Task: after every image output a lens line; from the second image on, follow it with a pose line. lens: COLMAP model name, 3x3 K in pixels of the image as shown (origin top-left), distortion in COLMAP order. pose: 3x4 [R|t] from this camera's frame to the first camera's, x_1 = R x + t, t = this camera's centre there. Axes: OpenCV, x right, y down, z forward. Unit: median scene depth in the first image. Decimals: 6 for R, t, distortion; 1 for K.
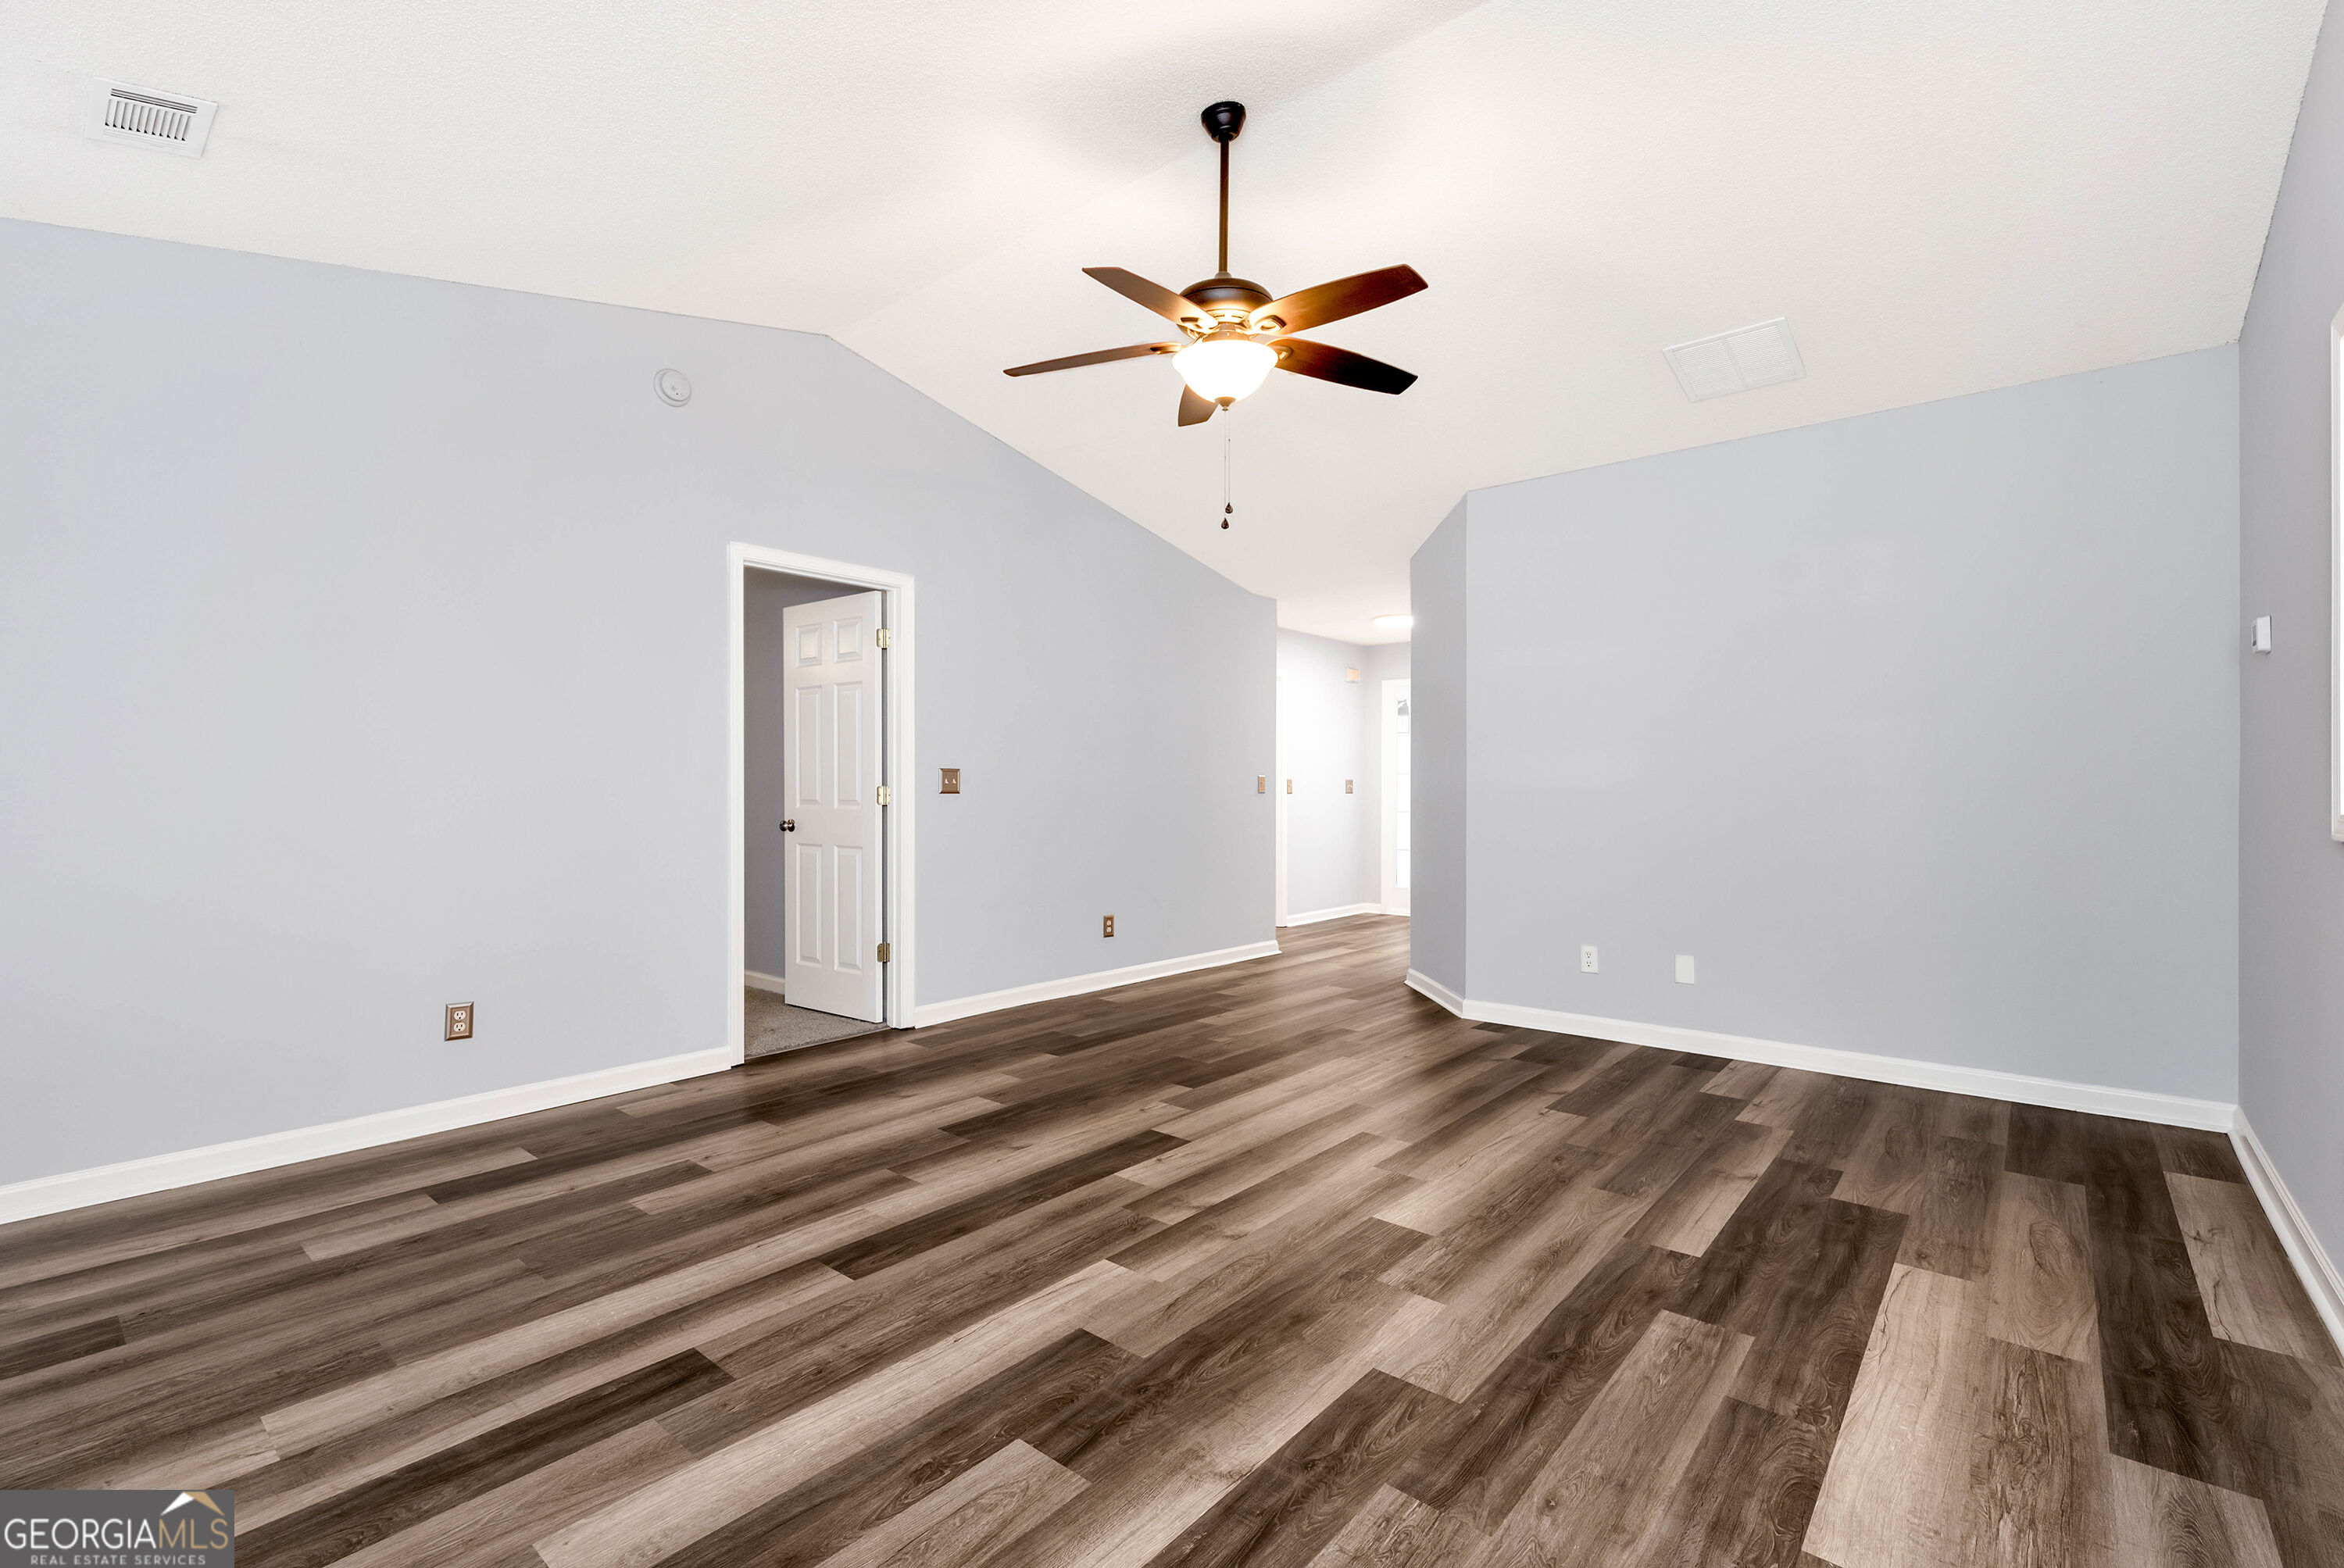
lens RADIAL K [[1048.3, 0, 1155.9], [0, 1048.3, 792.0], [0, 0, 1]] dist [0.011368, -0.001535]
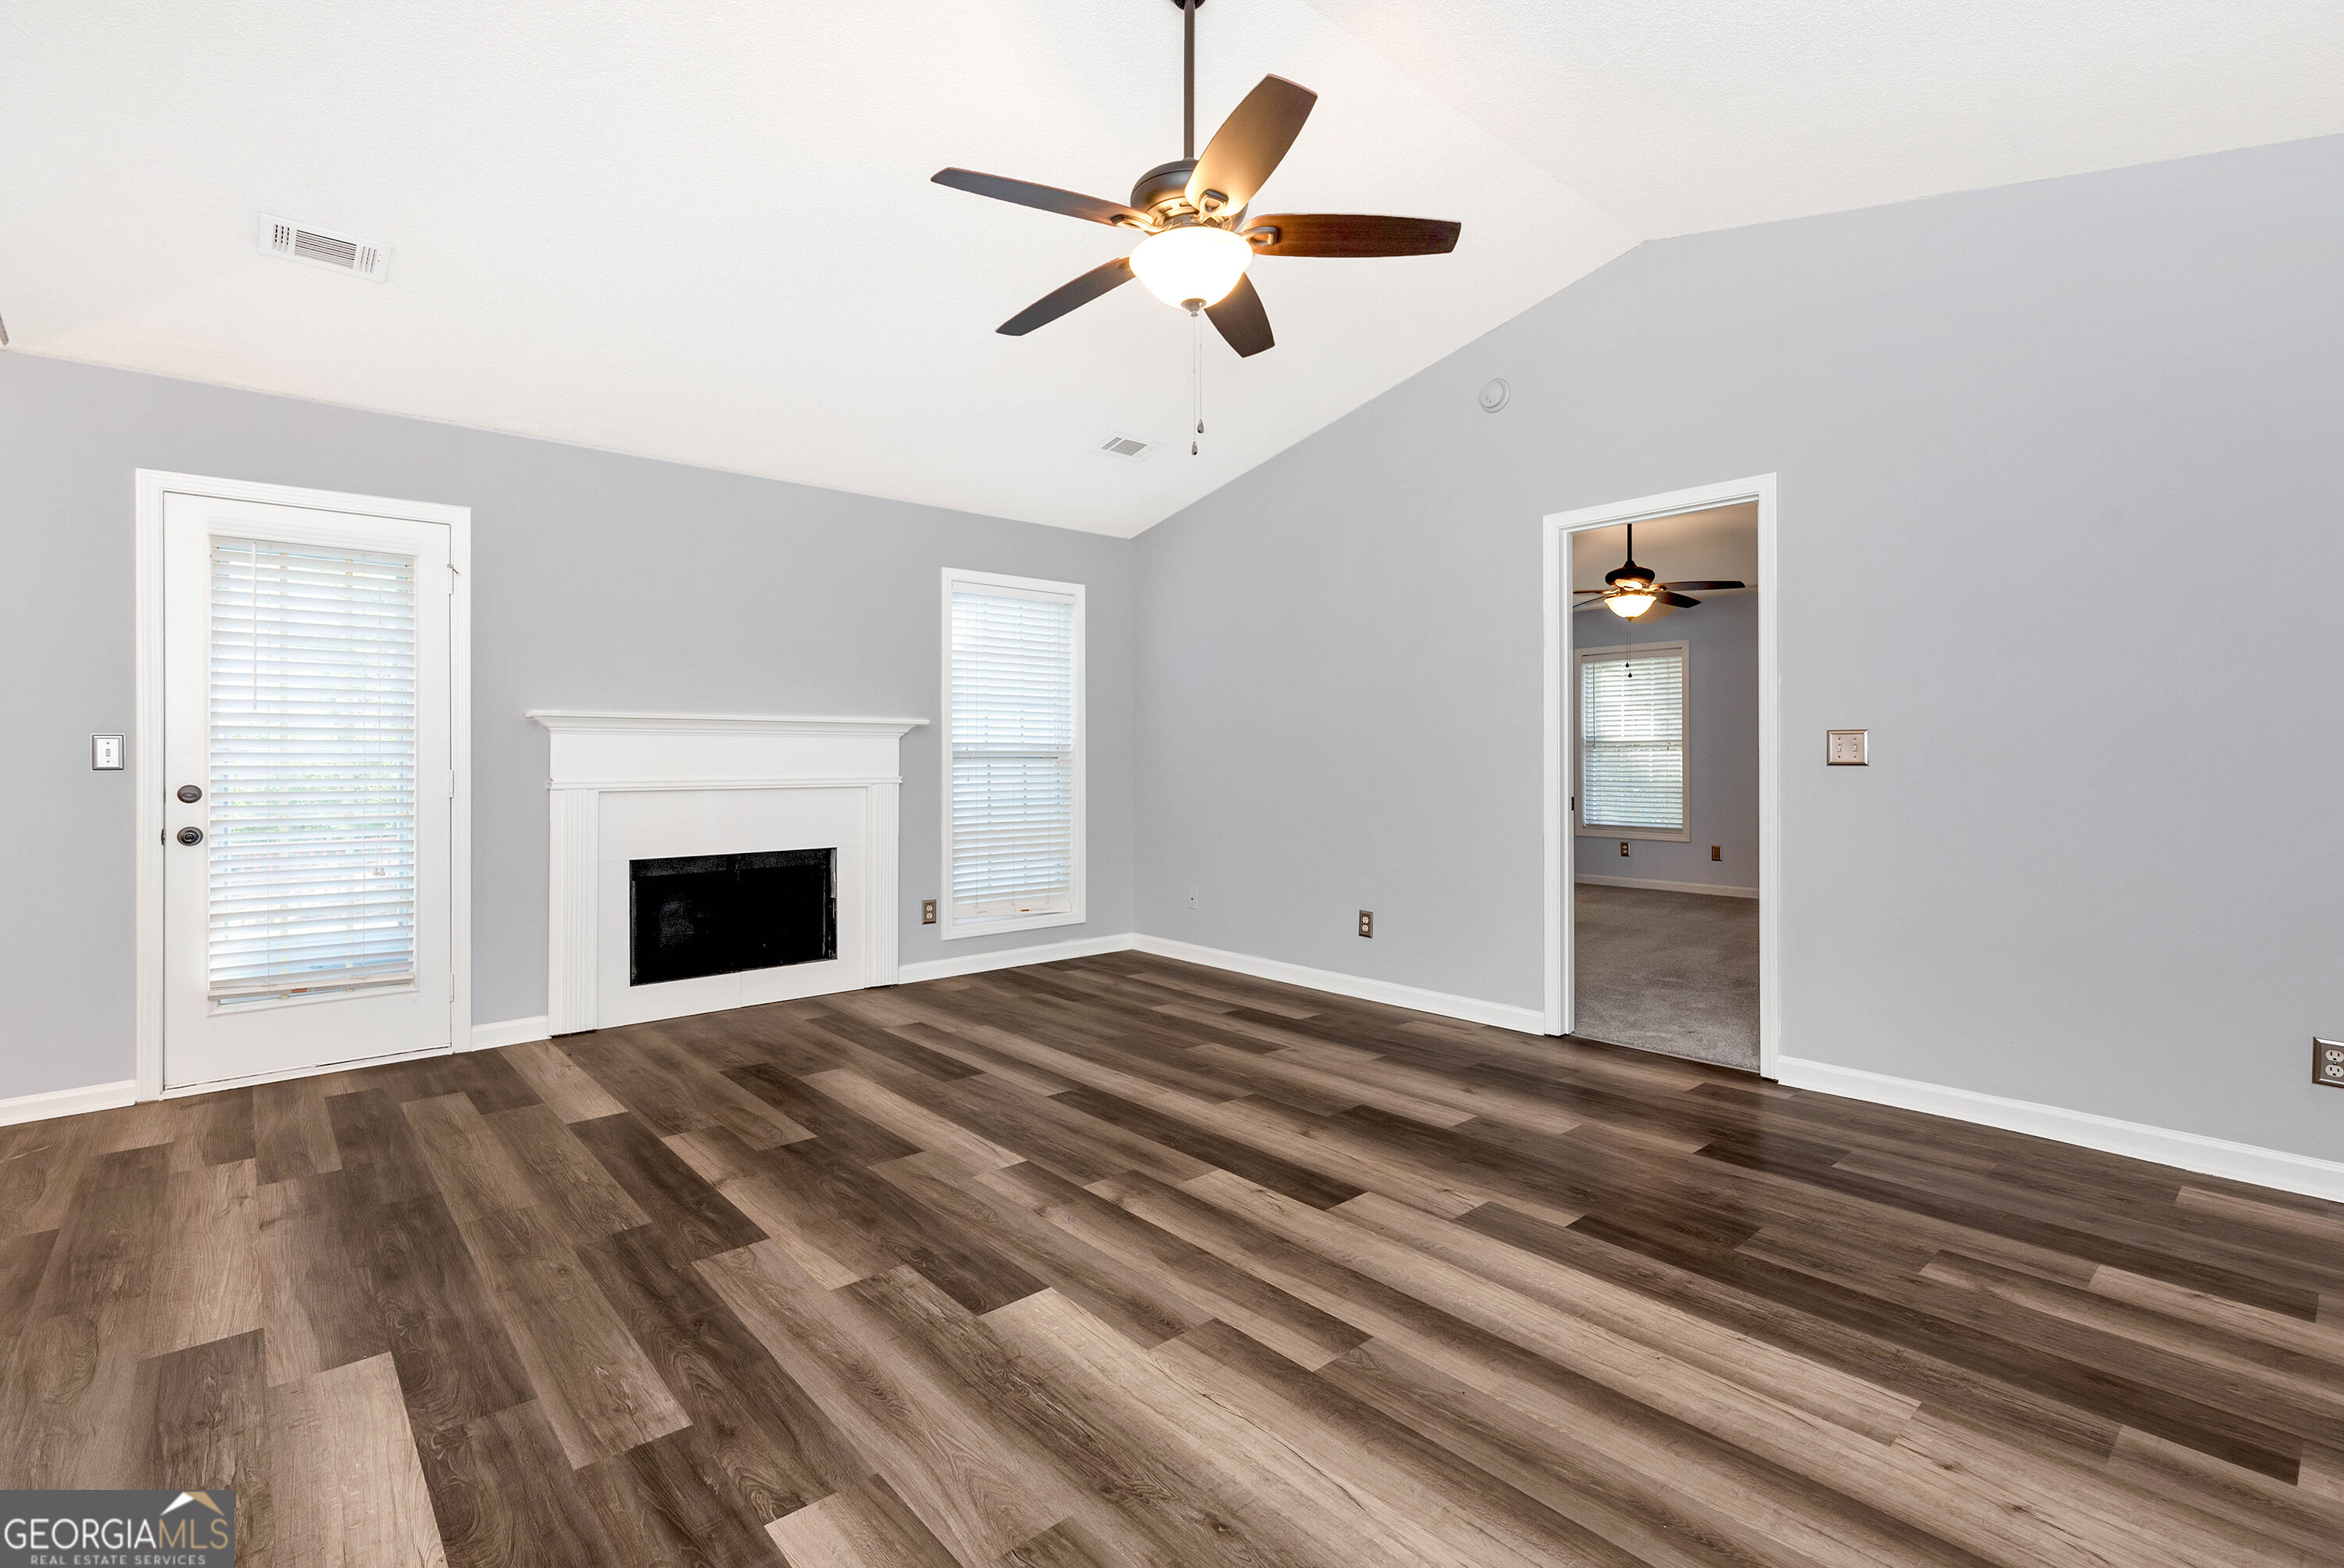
lens RADIAL K [[1048.3, 0, 1155.3], [0, 1048.3, 768.8], [0, 0, 1]] dist [0.011368, -0.001535]
pose [[-0.149866, 0.005526, -0.988691, 1.109839], [0.002018, 0.999984, 0.005284, 0.003159], [0.988704, -0.001204, -0.149875, 1.349323]]
